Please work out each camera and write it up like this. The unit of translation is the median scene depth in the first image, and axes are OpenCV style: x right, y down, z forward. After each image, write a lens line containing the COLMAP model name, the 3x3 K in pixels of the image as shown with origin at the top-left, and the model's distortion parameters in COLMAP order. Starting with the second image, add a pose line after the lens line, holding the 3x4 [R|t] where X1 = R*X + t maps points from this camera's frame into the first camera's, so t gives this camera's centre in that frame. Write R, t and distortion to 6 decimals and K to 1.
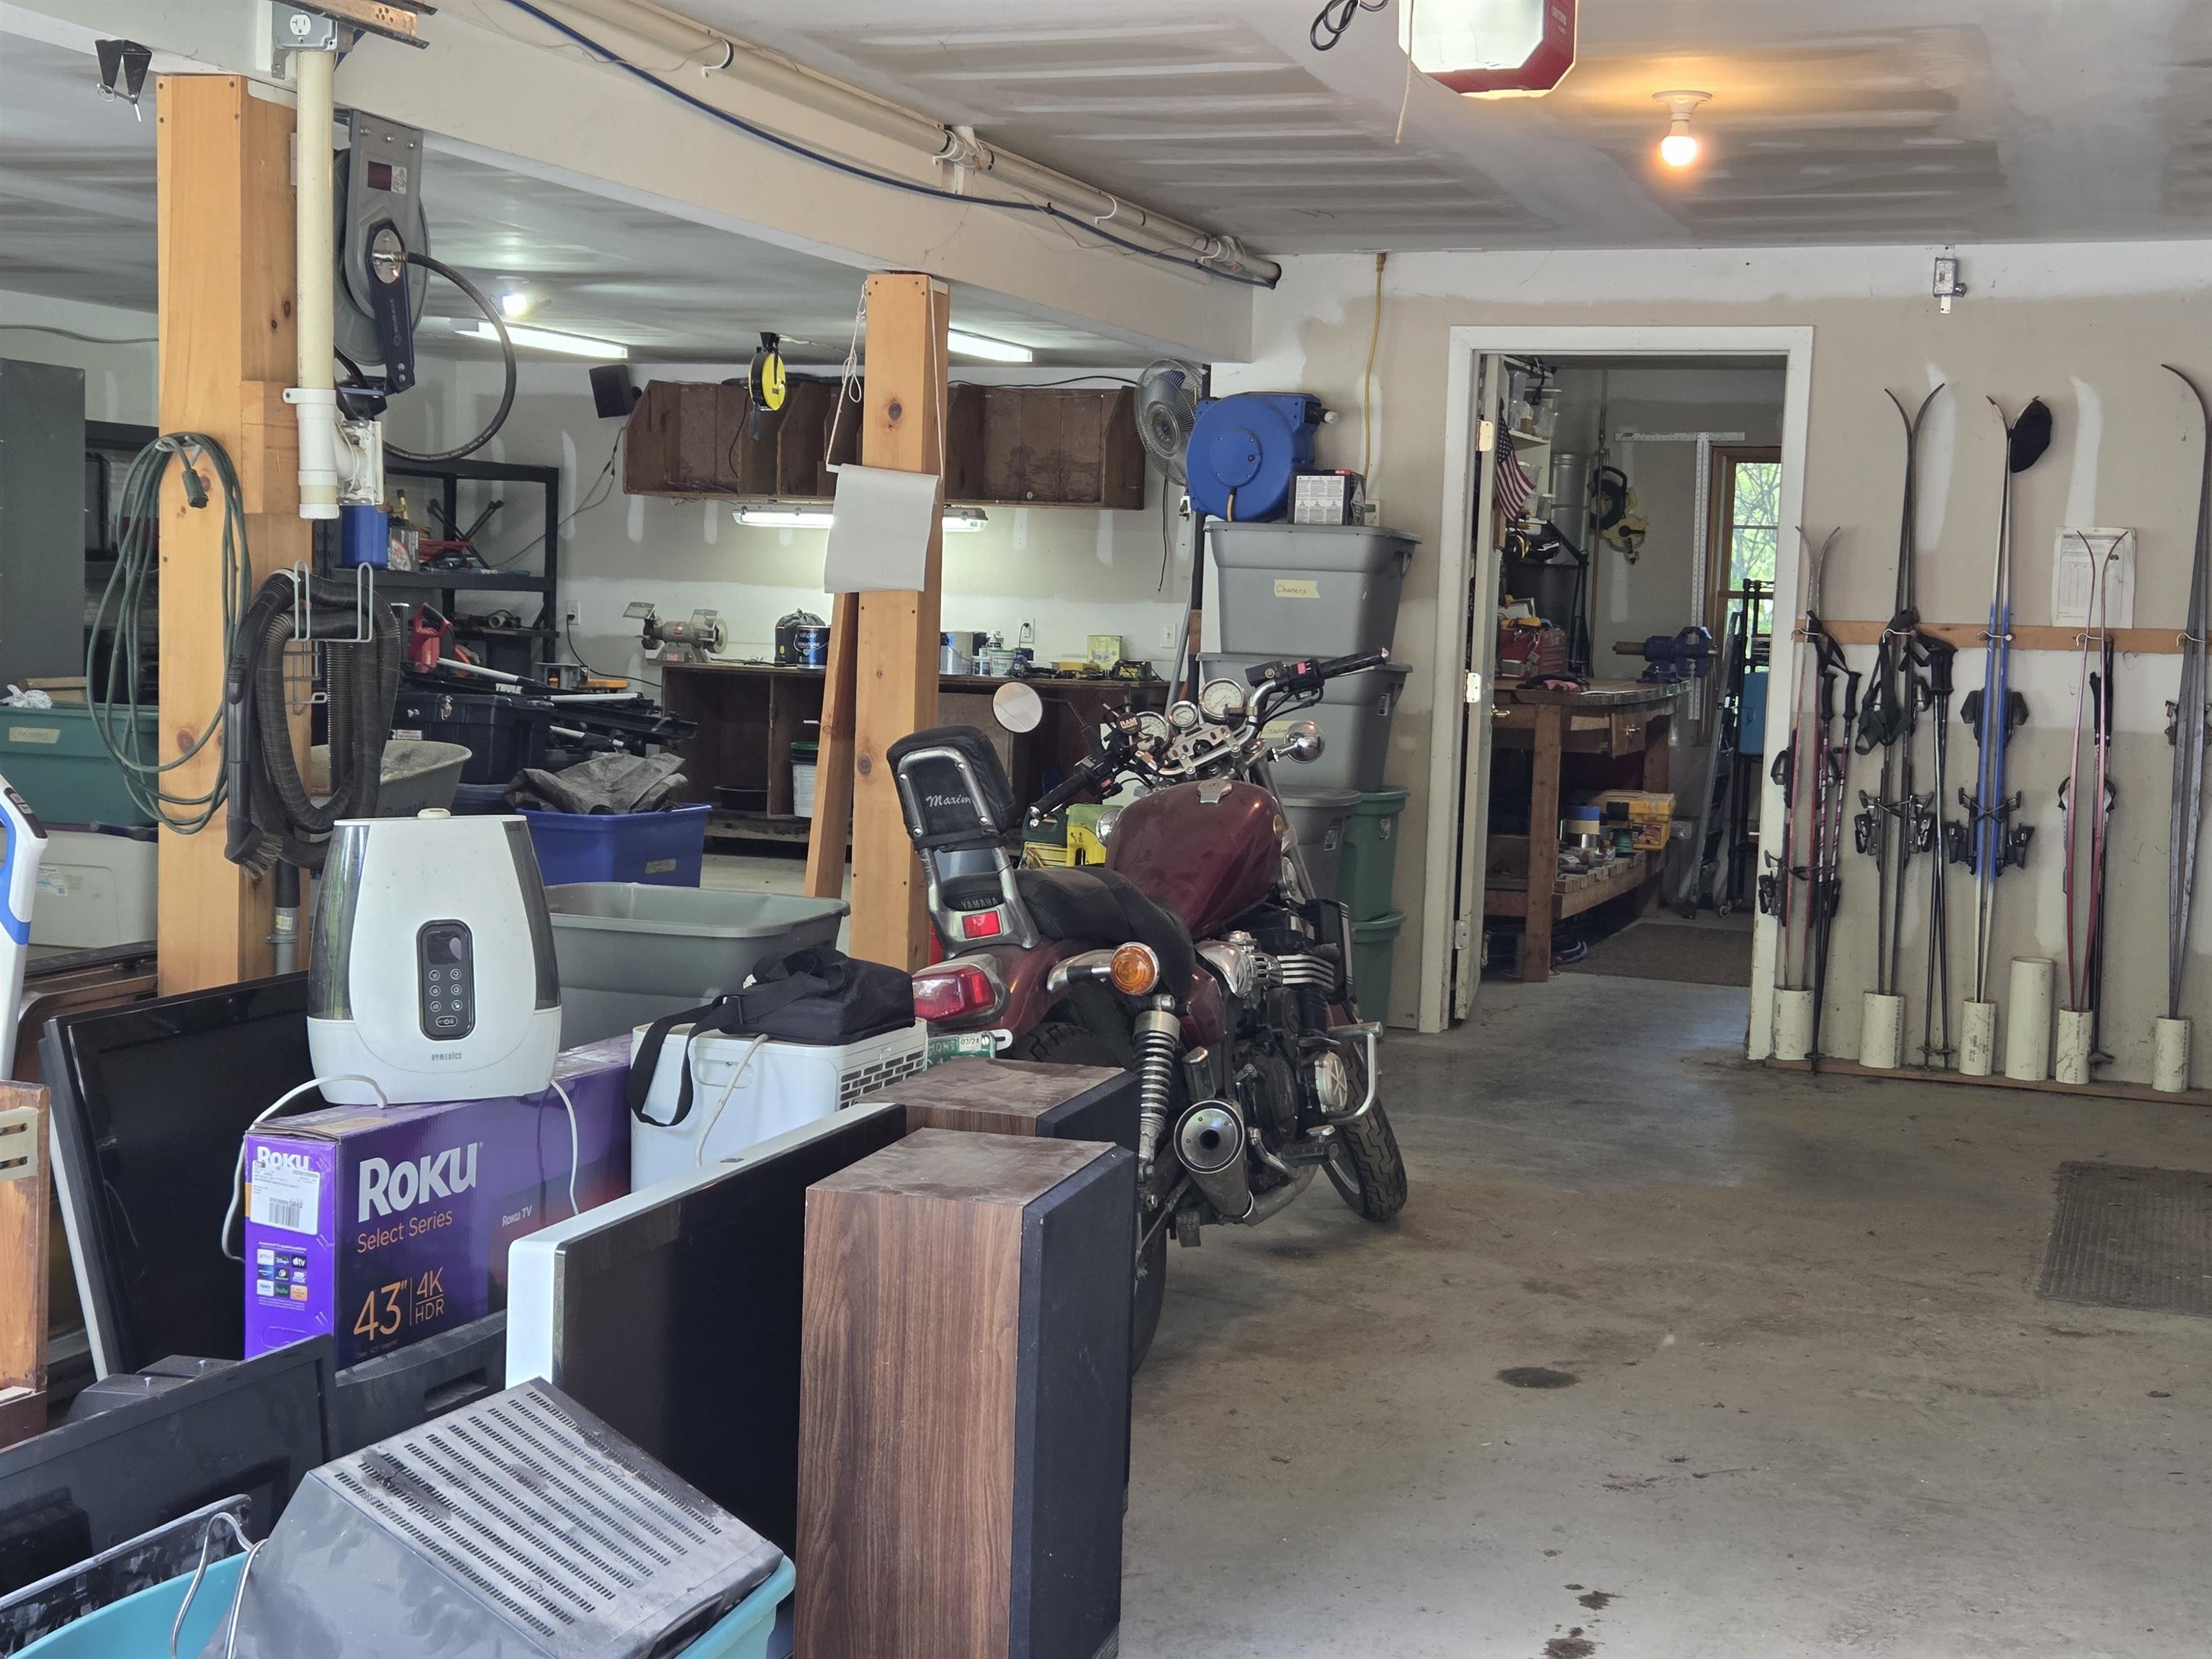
lens RADIAL K [[2993.1, 0, 1098.0], [0, 2993.1, 832.9], [0, 0, 1]] dist [0.067638, 0.000000]
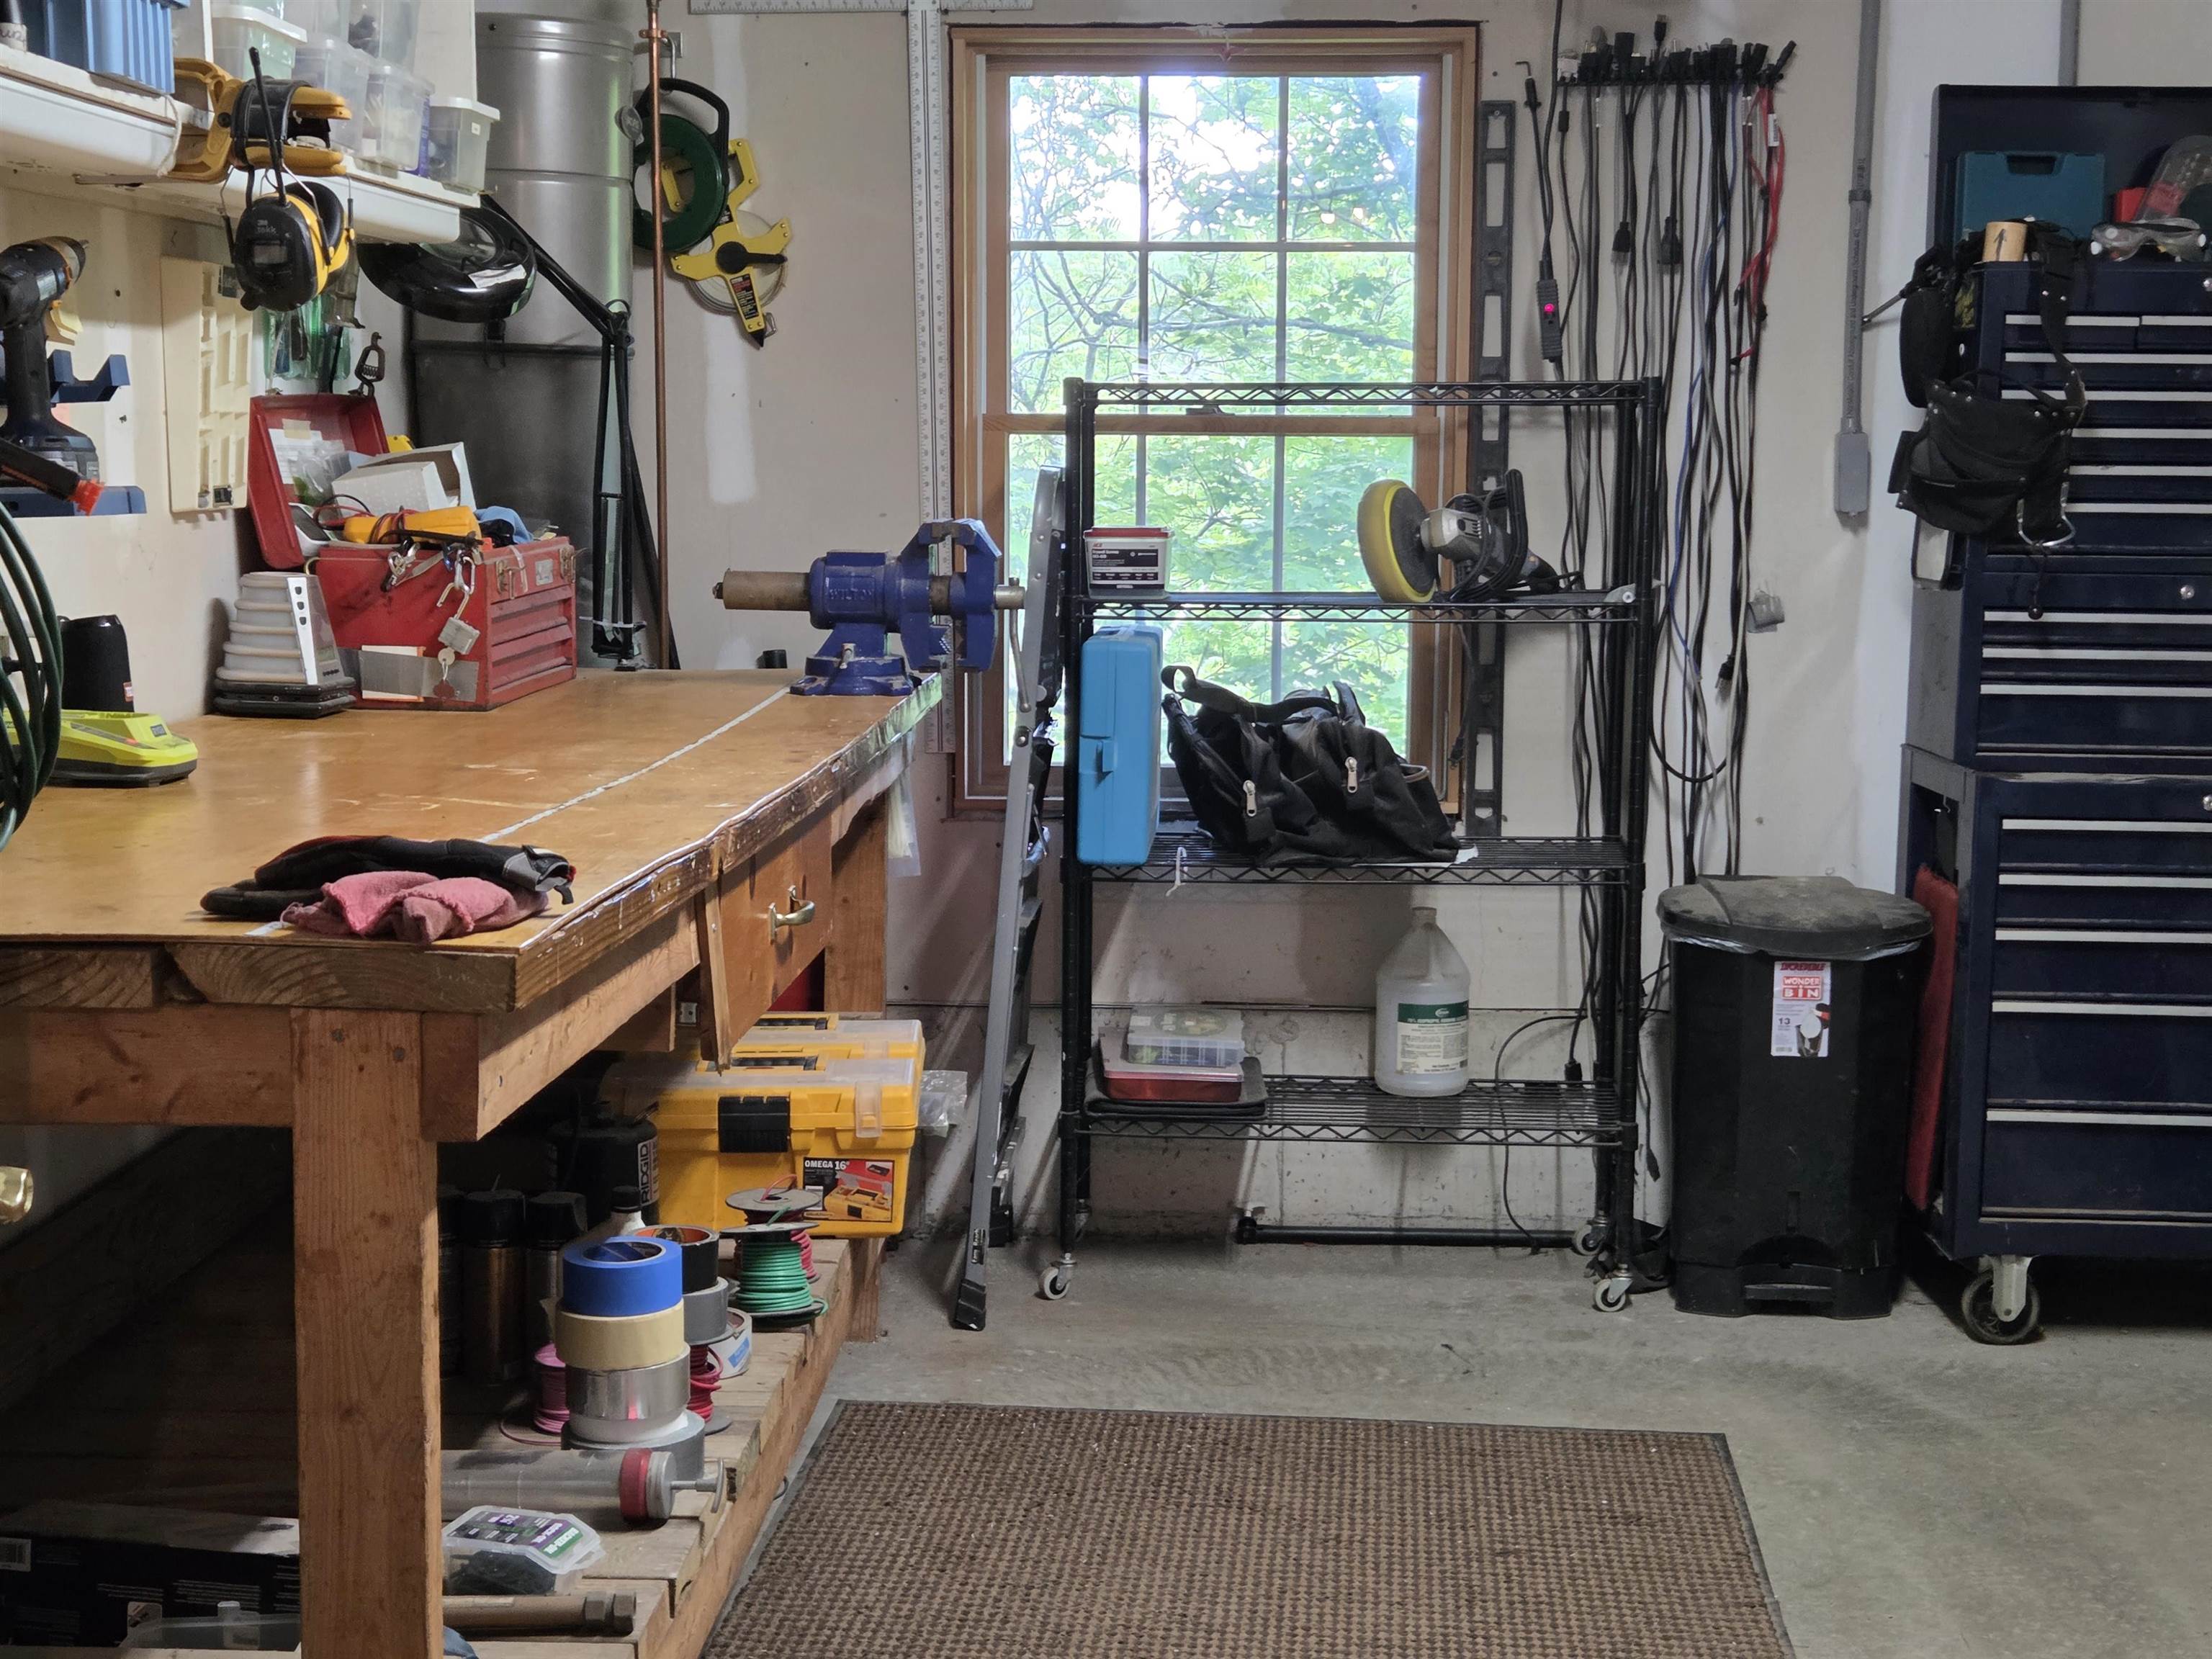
lens RADIAL K [[2993.1, 0, 1104.9], [0, 2993.1, 830.2], [0, 0, 1]] dist [0.067638, 0.000000]
pose [[0.957727, -0.058995, 0.281564, 0.123444], [0.046141, 0.997577, 0.052072, -0.052769], [-0.283953, -0.036879, 0.958129, 0.699092]]
